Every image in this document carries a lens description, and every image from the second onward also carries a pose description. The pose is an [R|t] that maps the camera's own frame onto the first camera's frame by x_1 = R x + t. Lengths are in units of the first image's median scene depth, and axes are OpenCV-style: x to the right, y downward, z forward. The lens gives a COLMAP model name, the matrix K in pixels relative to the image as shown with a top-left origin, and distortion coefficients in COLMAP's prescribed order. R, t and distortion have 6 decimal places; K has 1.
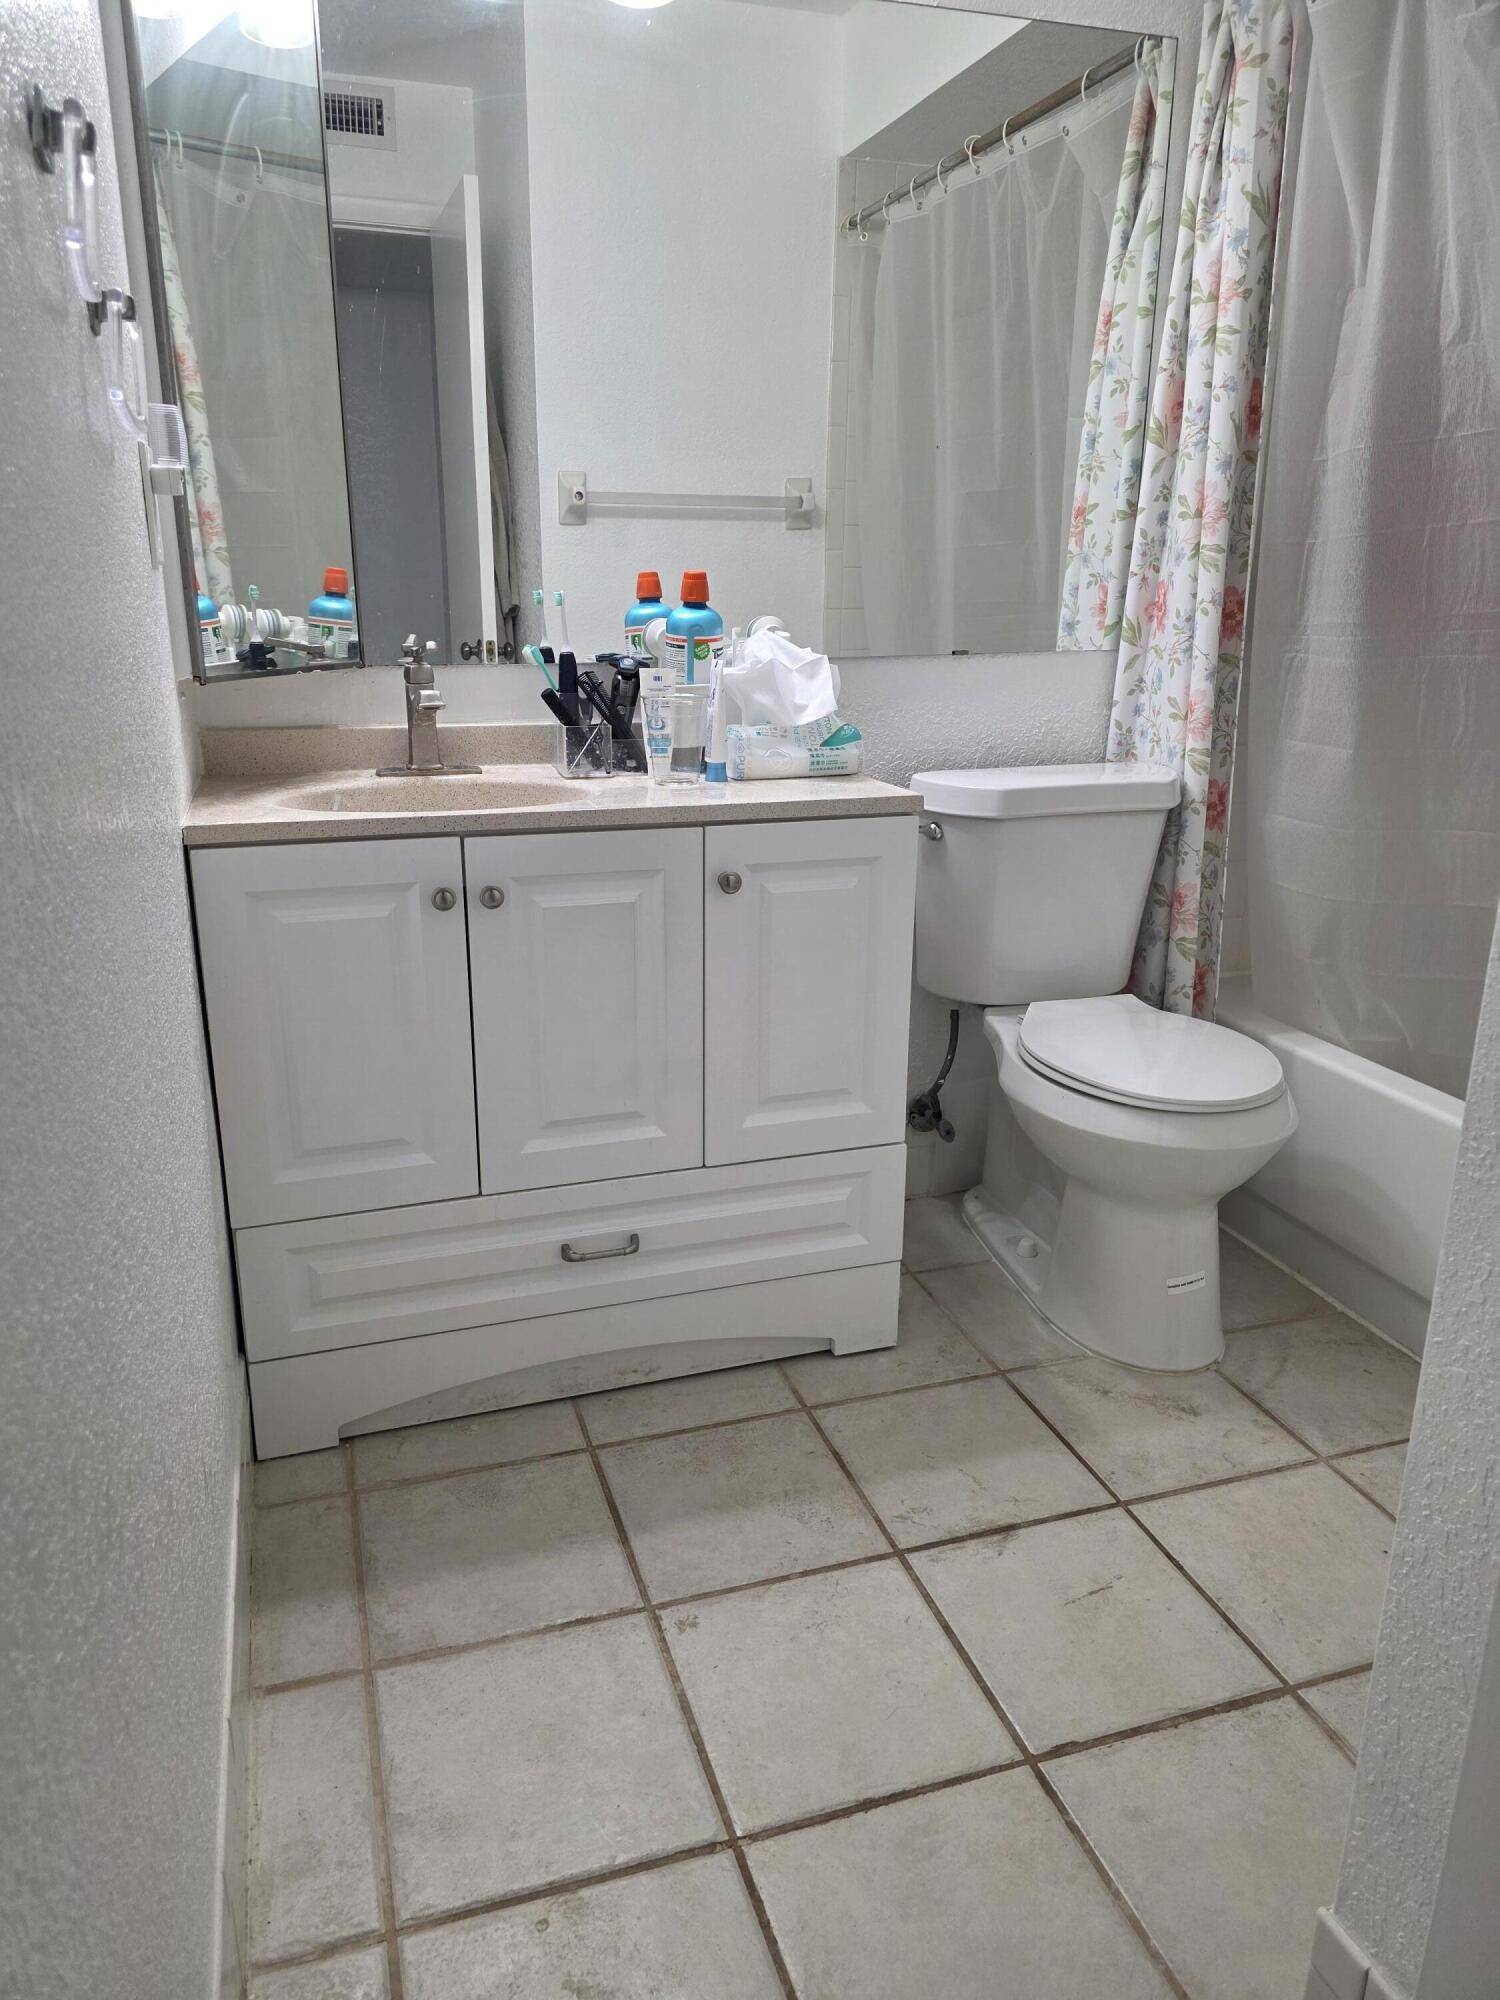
lens RADIAL K [[1343.3, 0, 716.9], [0, 1343.3, 977.1], [0, 0, 1]] dist [0.088740, -0.056807]
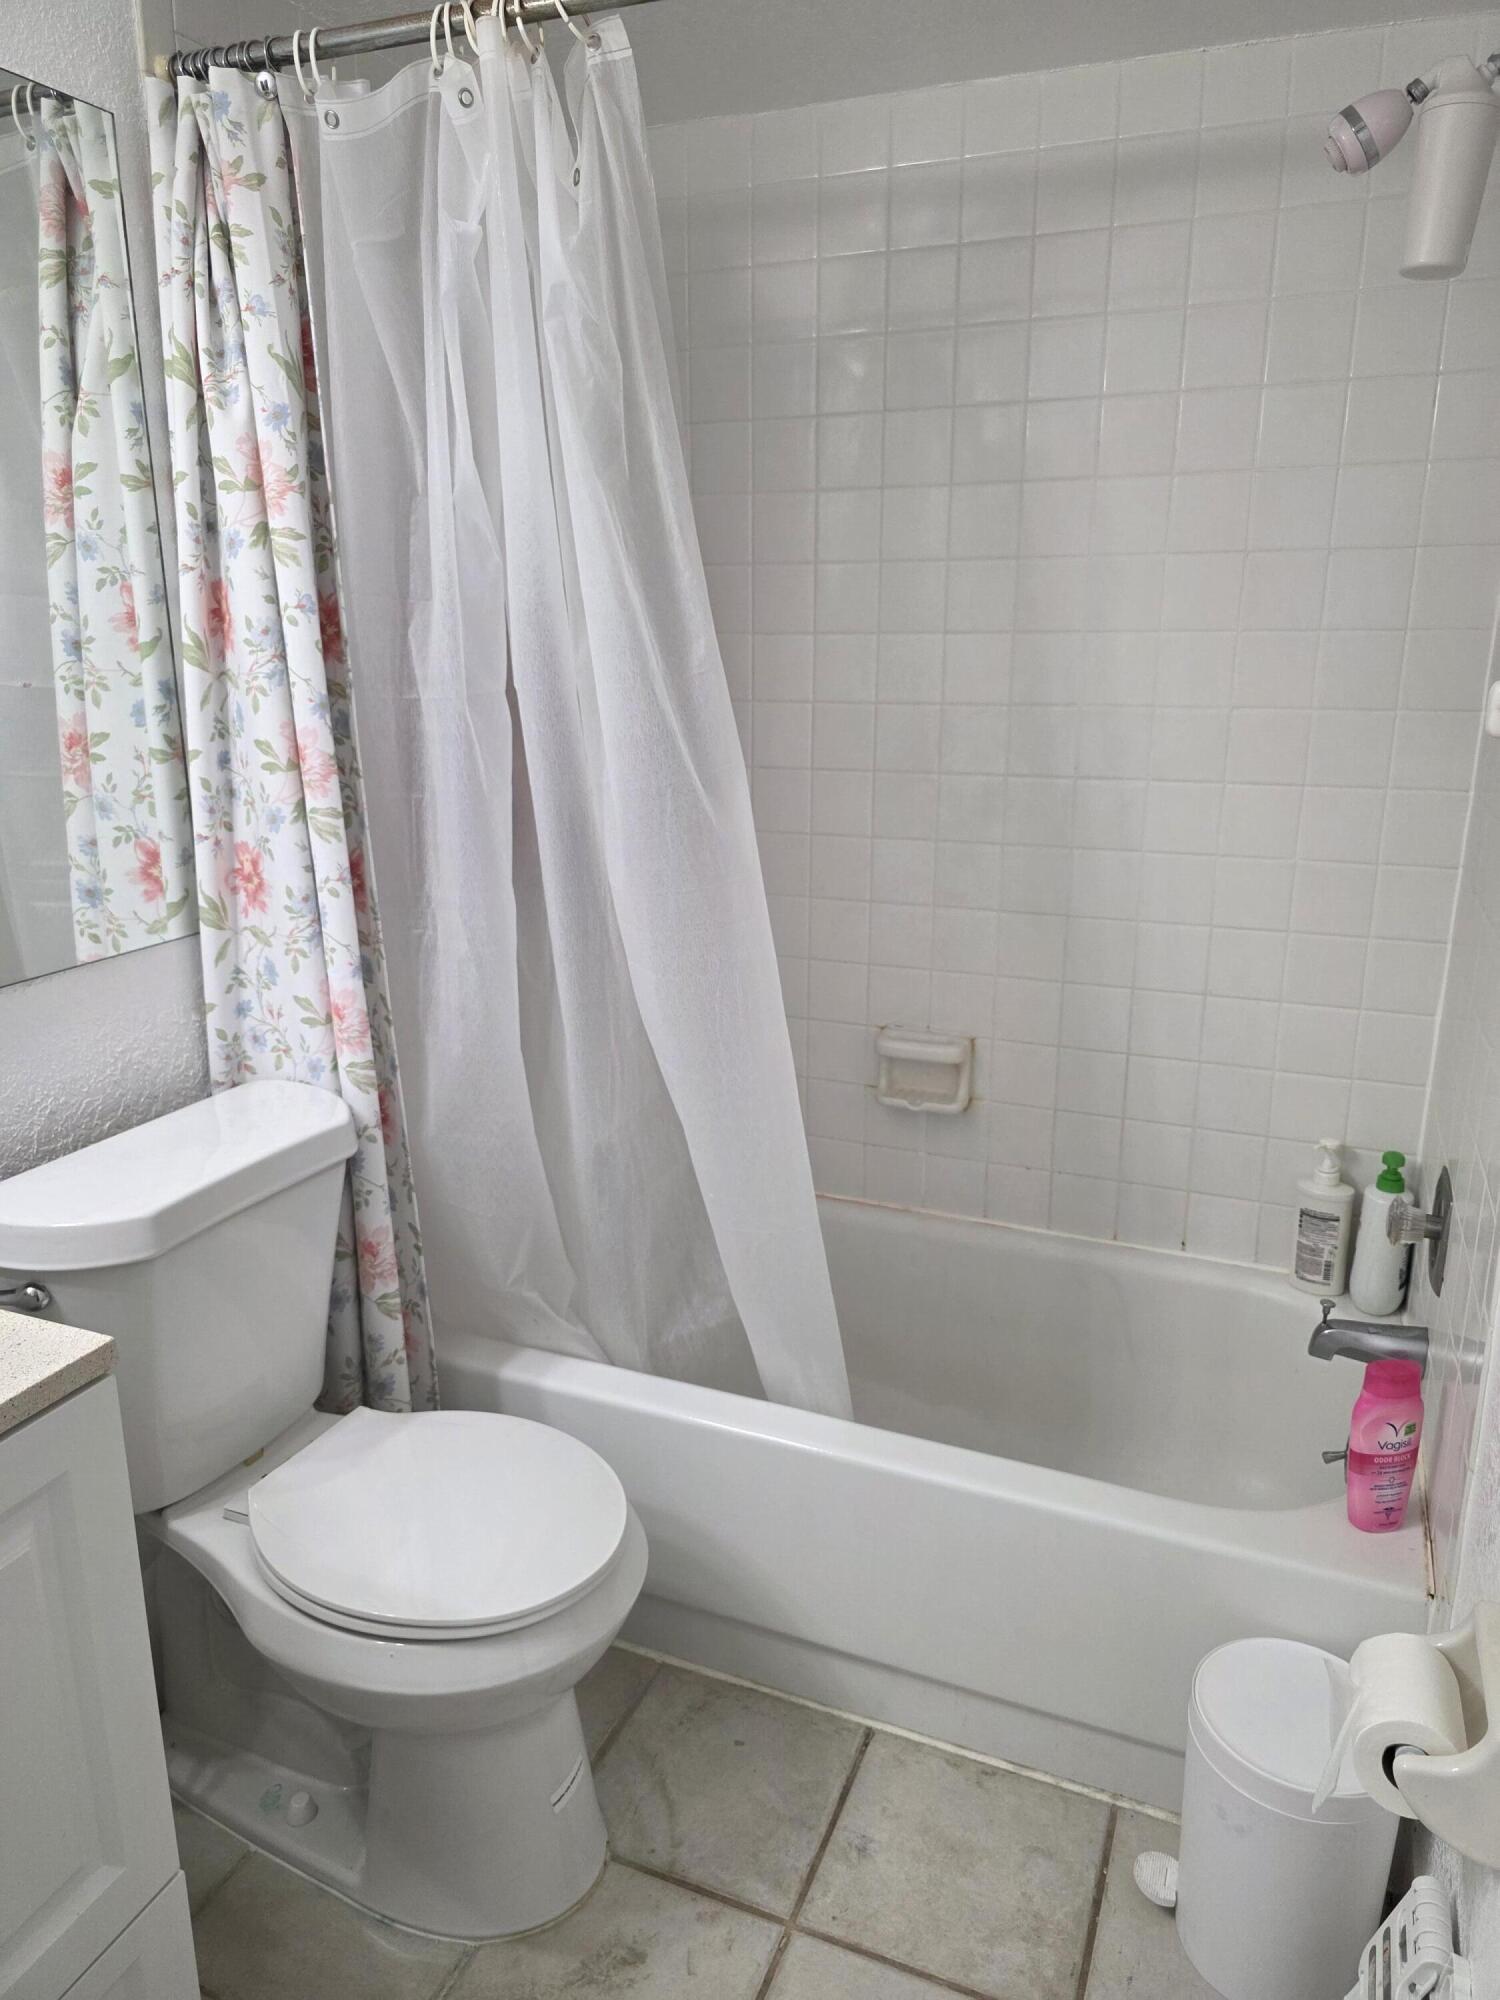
lens RADIAL K [[1362.1, 0, 750.0], [0, 1362.1, 1000.0], [0, 0, 1]] dist [0.040436, -0.036825]
pose [[0.645303, -0.207130, 0.735311, -0.056775], [0.217049, 0.972584, 0.083487, -0.215742], [-0.732444, 0.105724, 0.672568, 0.322470]]
